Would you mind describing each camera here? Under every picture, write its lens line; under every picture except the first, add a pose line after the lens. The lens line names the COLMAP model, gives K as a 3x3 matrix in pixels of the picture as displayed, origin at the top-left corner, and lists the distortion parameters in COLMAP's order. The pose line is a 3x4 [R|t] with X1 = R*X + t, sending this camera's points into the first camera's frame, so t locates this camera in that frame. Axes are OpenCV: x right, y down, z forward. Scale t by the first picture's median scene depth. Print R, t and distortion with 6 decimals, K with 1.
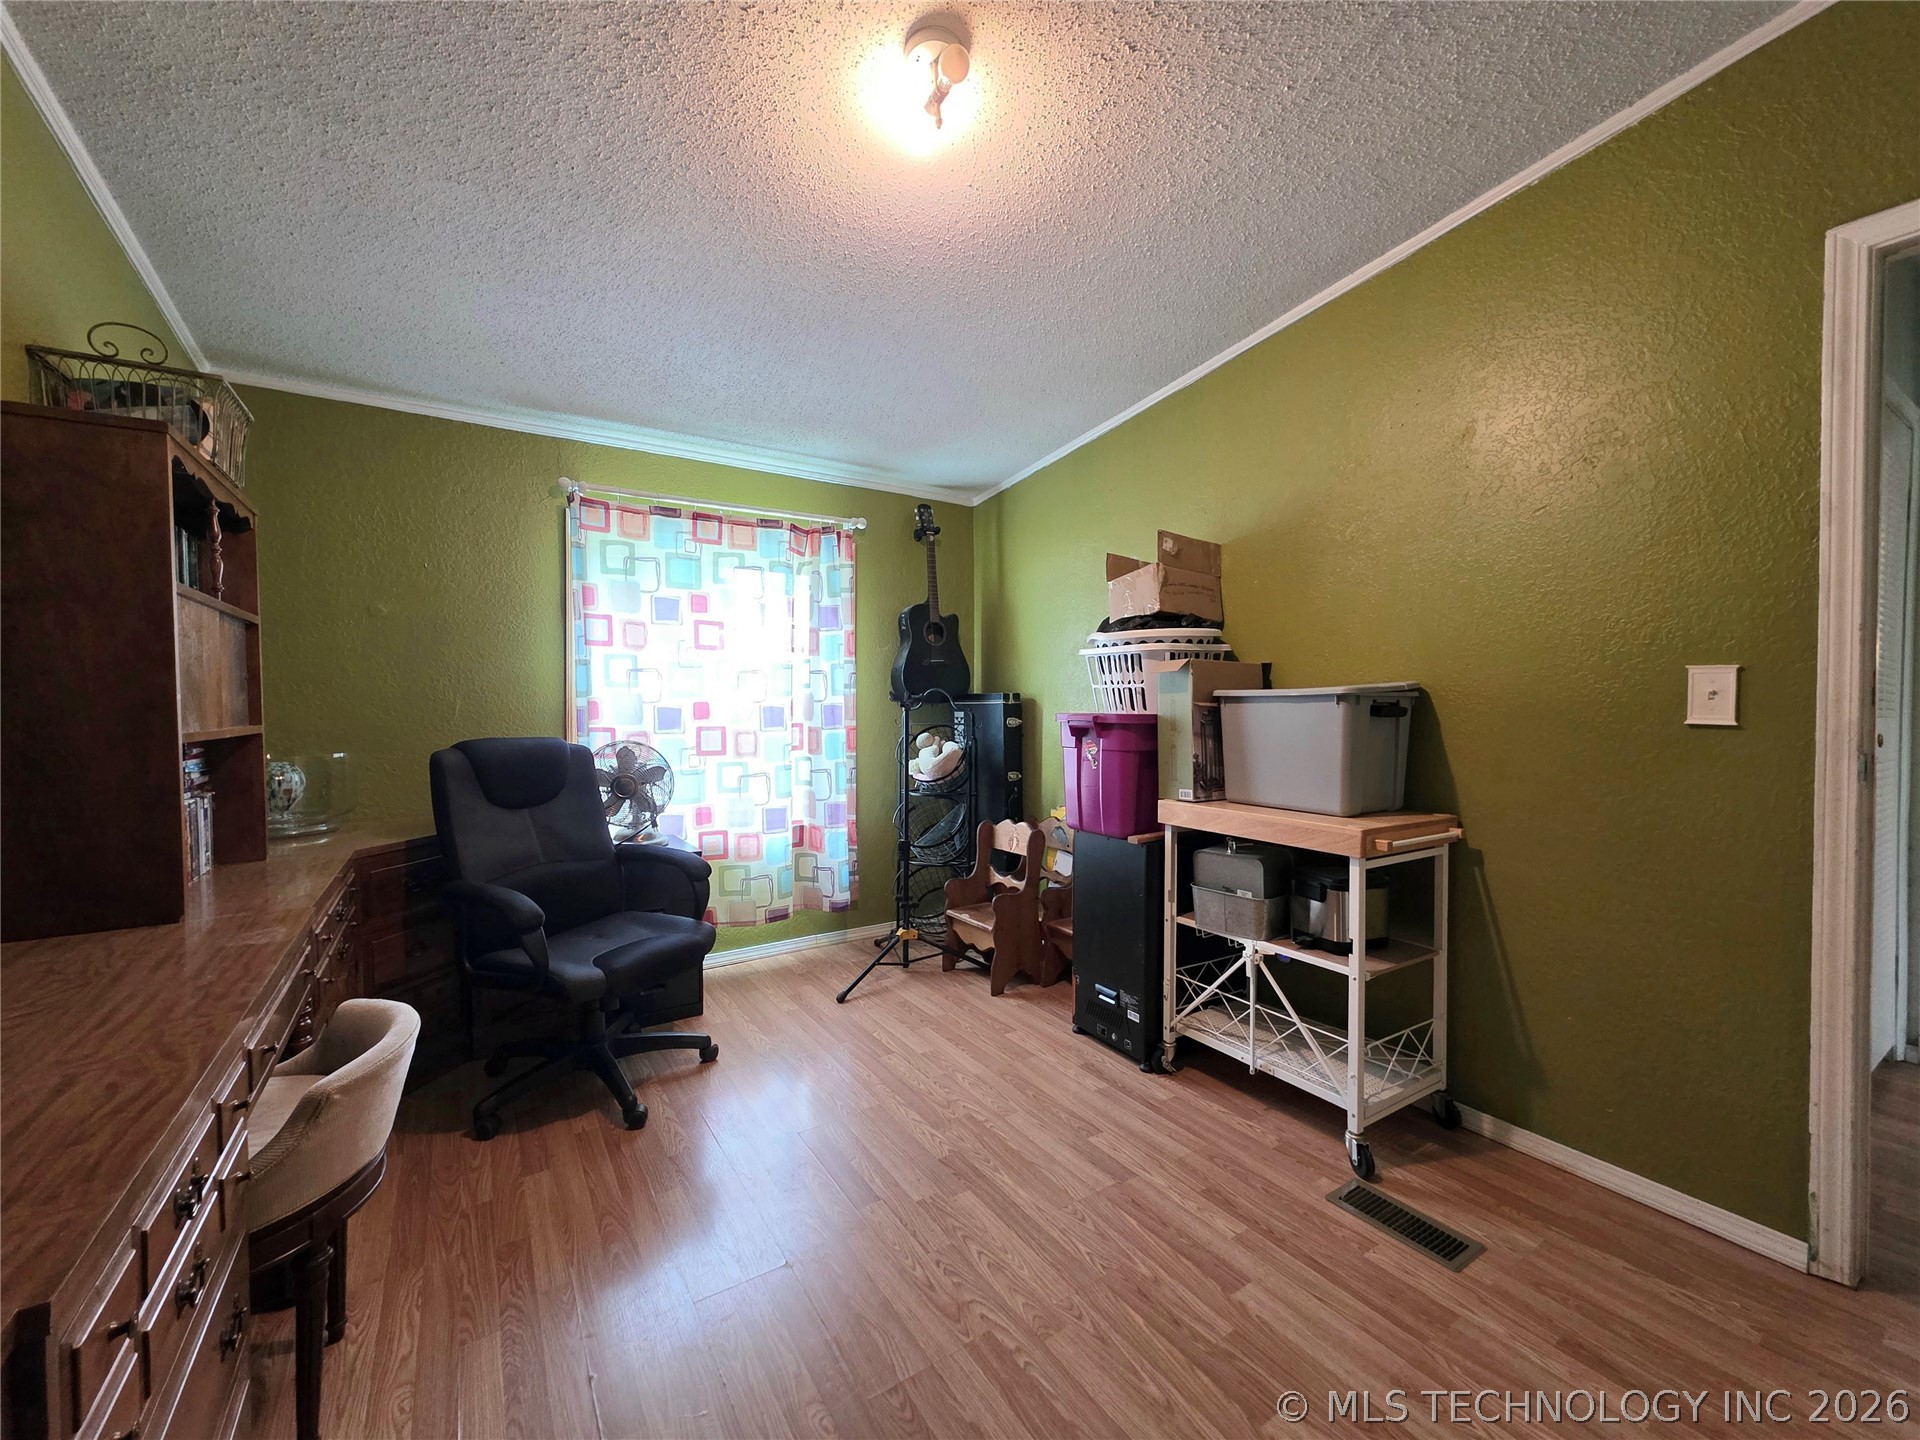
lens RADIAL K [[775.2, 0, 935.6], [0, 775.2, 714.4], [0, 0, 1]] dist [-0.000791, 0.000416]
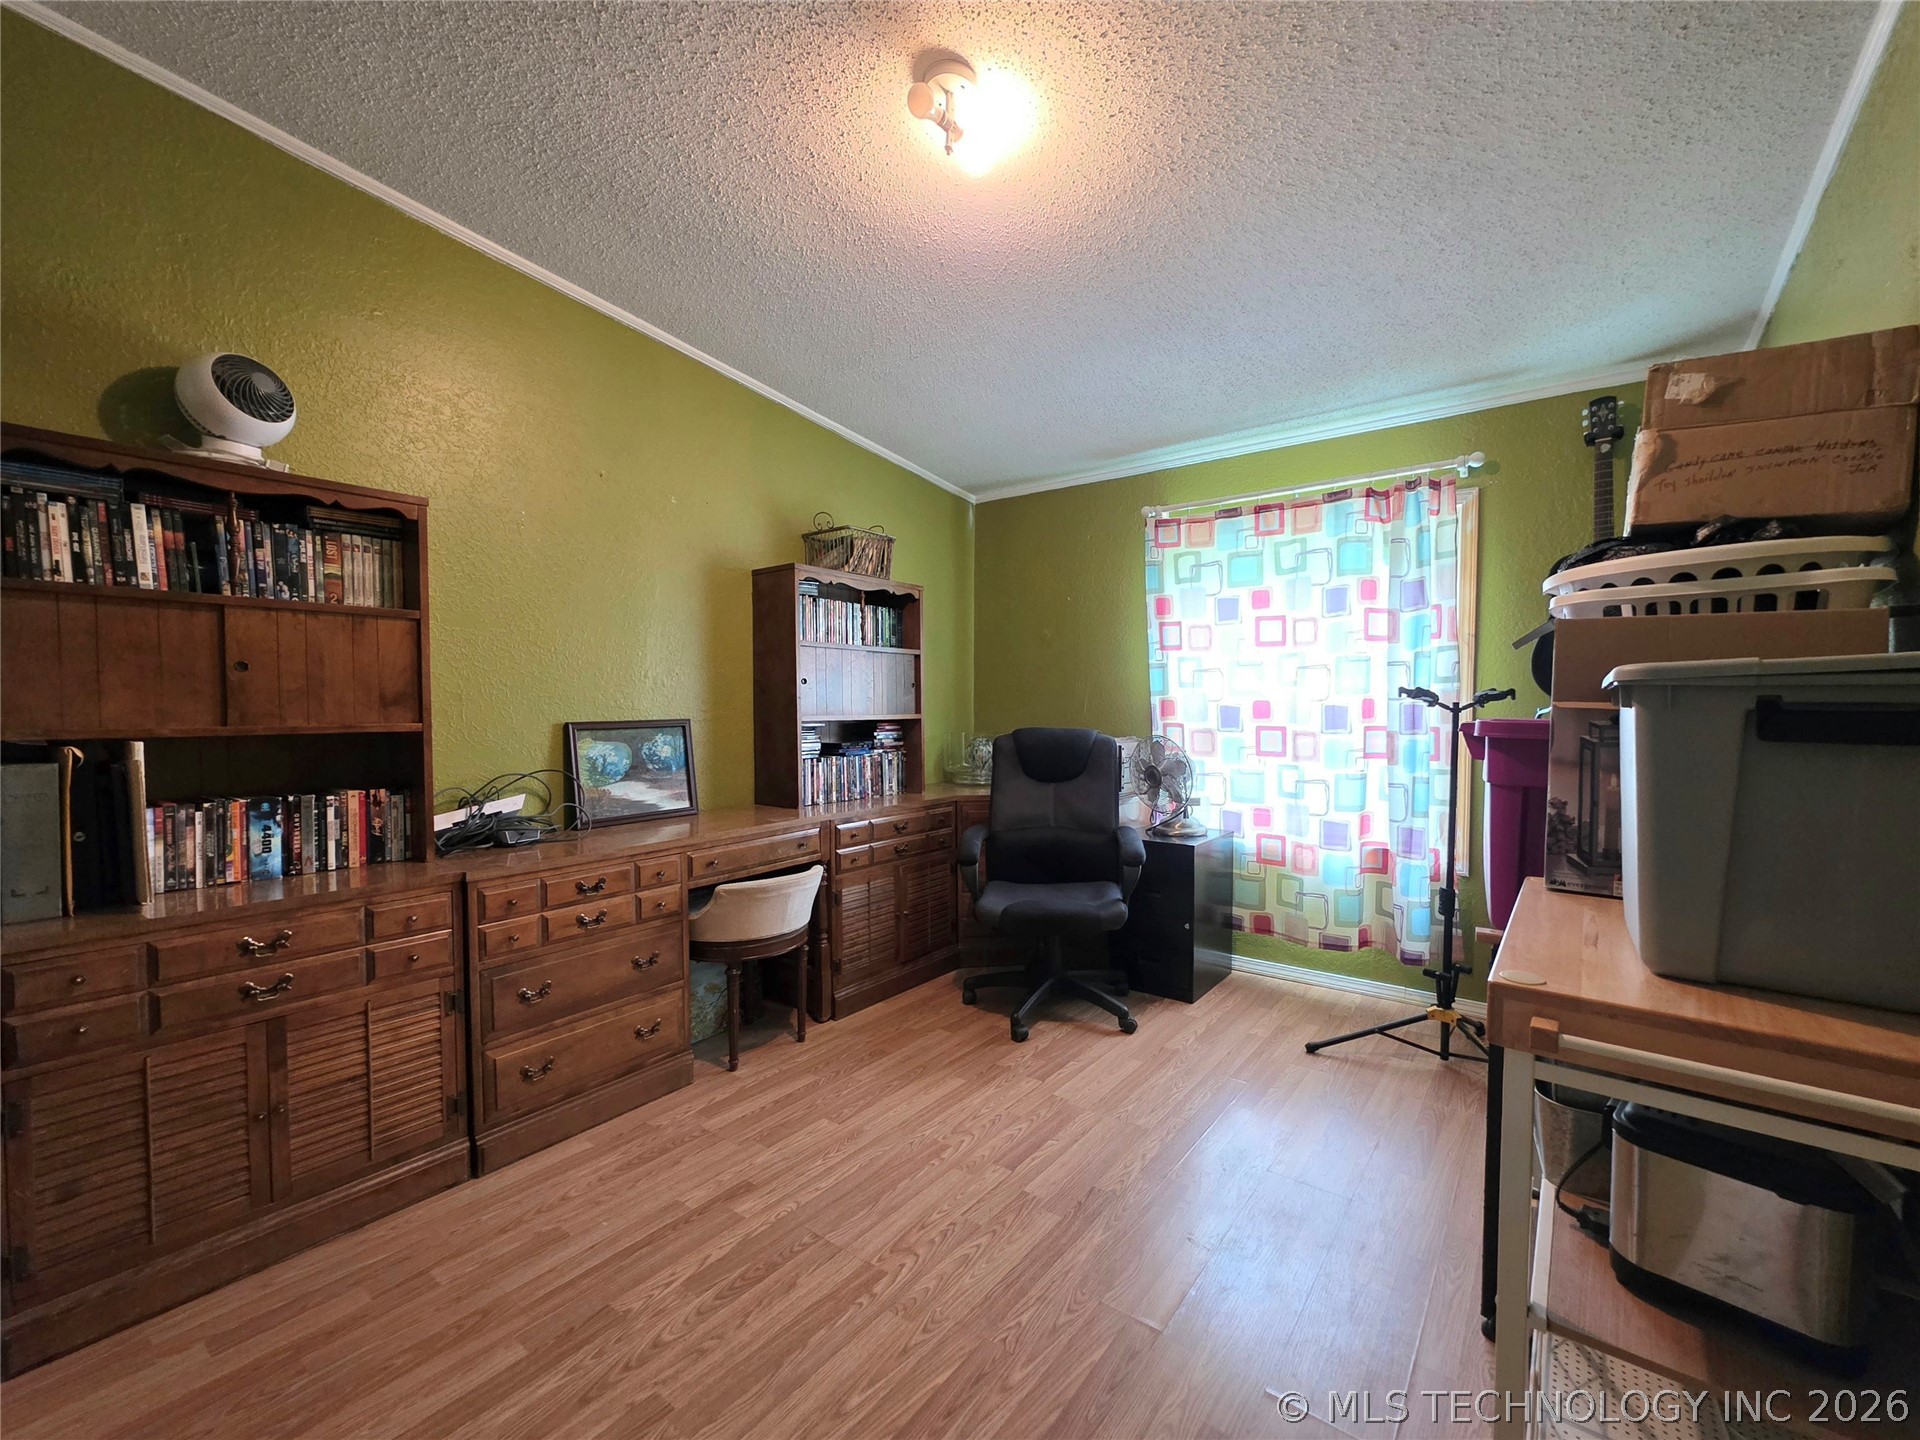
lens RADIAL K [[784.6, 0, 968.8], [0, 784.6, 729.5], [0, 0, 1]] dist [0.000181, 0.000242]
pose [[0.353211, 0.035518, -0.934869, 0.494563], [-0.011973, 0.999369, 0.033445, -0.008417], [0.935467, -0.000620, 0.353413, 0.311466]]
